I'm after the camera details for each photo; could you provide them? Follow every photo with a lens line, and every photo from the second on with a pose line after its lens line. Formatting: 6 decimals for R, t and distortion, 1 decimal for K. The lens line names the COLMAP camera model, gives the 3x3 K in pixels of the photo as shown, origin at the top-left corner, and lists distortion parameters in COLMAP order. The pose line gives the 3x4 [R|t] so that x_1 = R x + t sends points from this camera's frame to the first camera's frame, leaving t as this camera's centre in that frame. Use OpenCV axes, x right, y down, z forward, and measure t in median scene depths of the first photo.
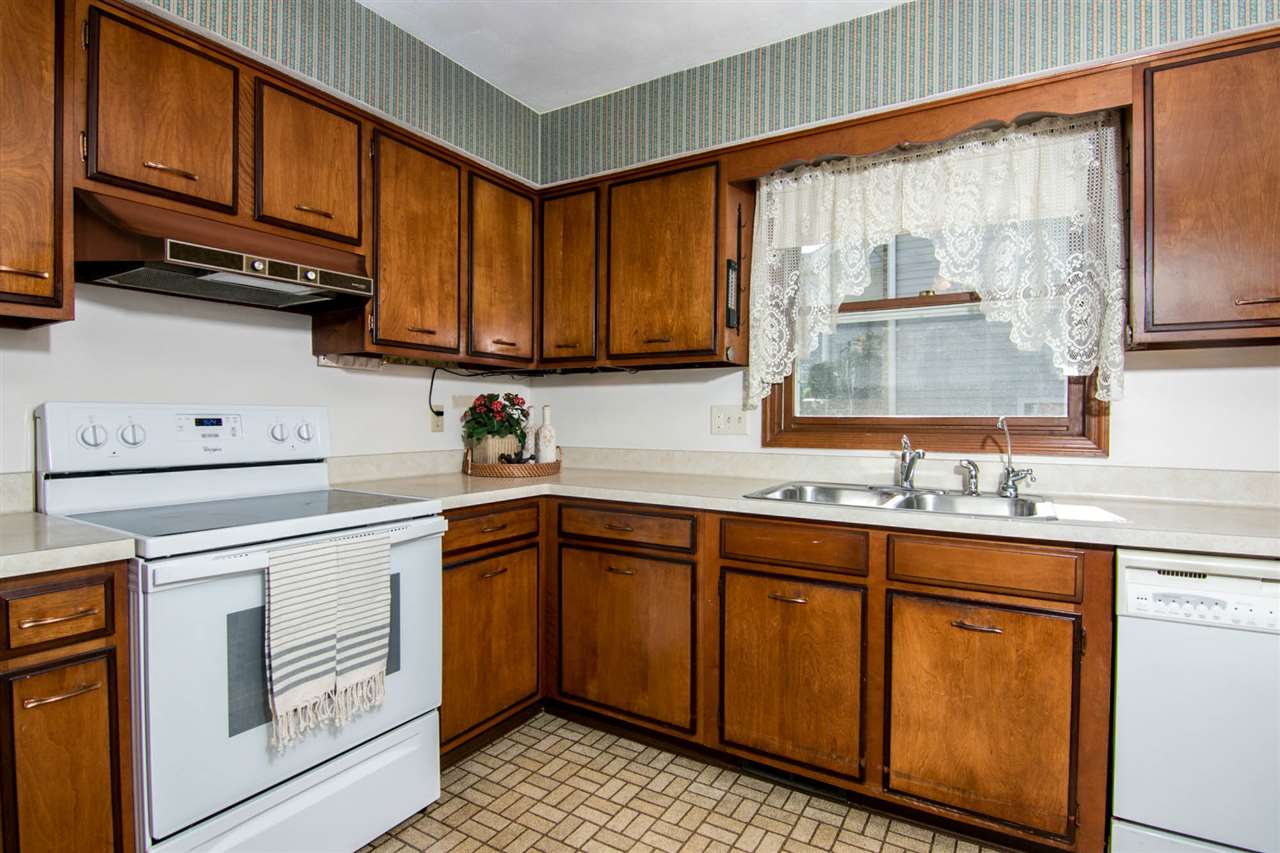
lens RADIAL K [[643.7, 0, 635.3], [0, 643.7, 425.3], [0, 0, 1]] dist [-0.016376, -0.002806]
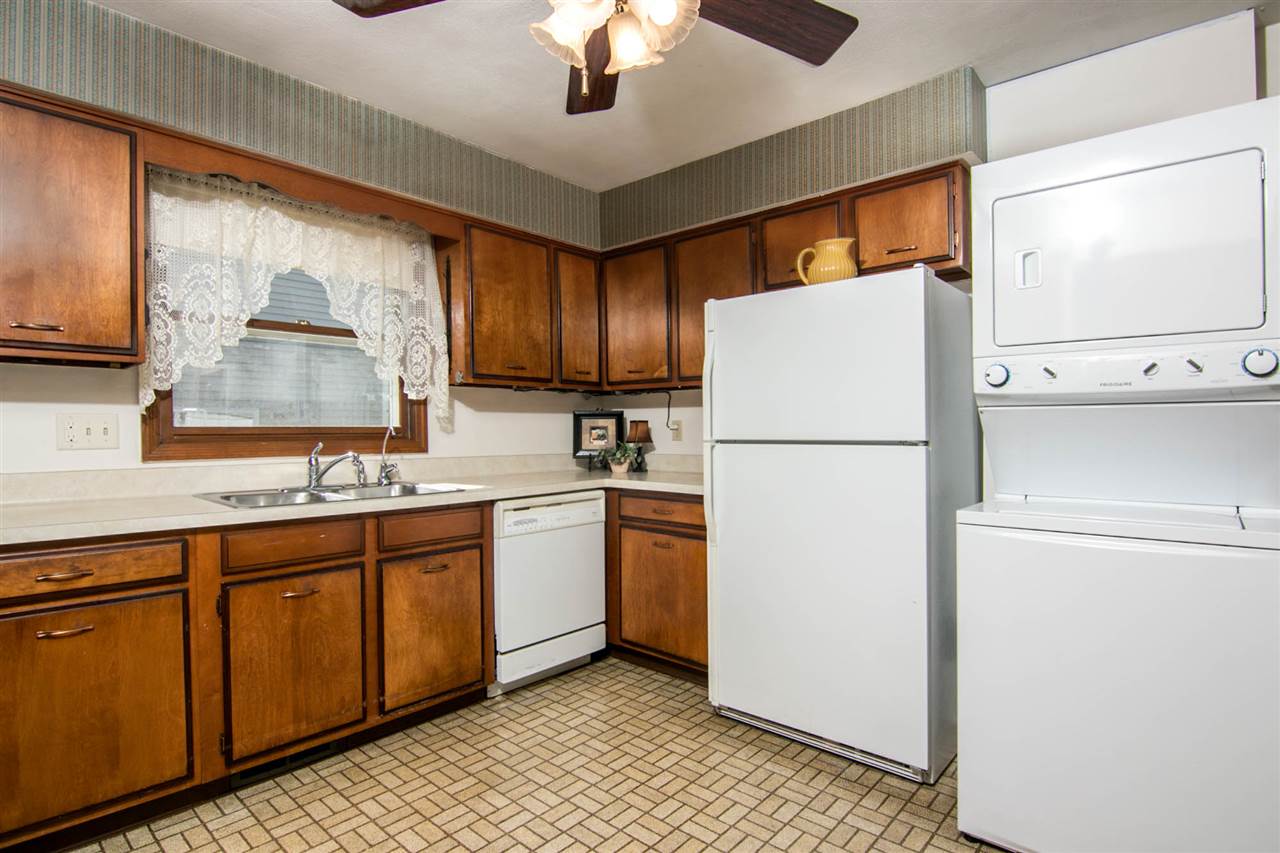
lens RADIAL K [[643.7, 0, 635.3], [0, 643.7, 431.2], [0, 0, 1]] dist [-0.016376, -0.002806]
pose [[0.178895, -0.007102, 0.983842, -0.690028], [0.014302, 0.999887, 0.004617, -0.002941], [-0.983764, 0.013244, 0.178977, 0.222216]]
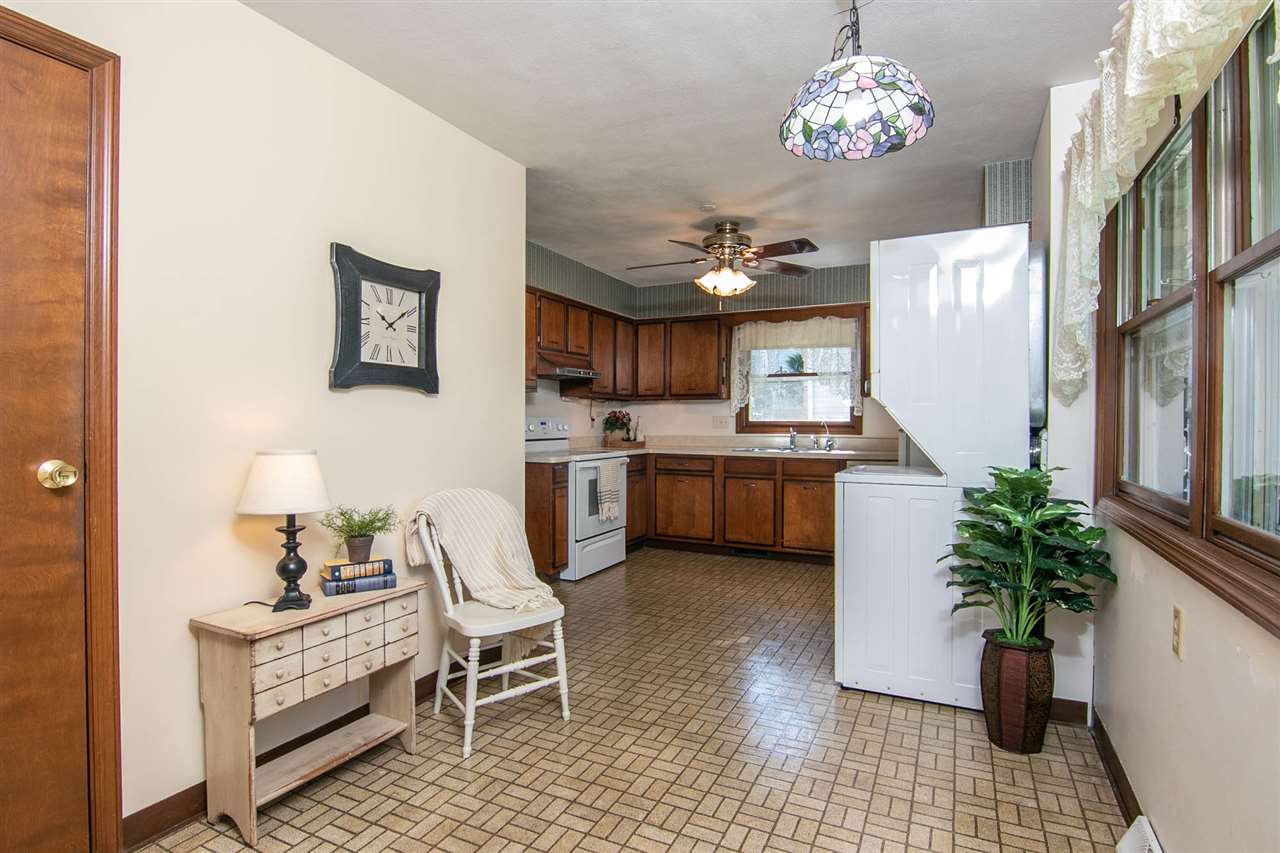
lens RADIAL K [[643.7, 0, 644.8], [0, 643.7, 419.9], [0, 0, 1]] dist [-0.016376, -0.002806]
pose [[0.995740, -0.006116, 0.092006, -0.441690], [0.007527, 0.999859, -0.014994, 0.021383], [-0.091902, 0.015623, 0.995646, -1.651808]]
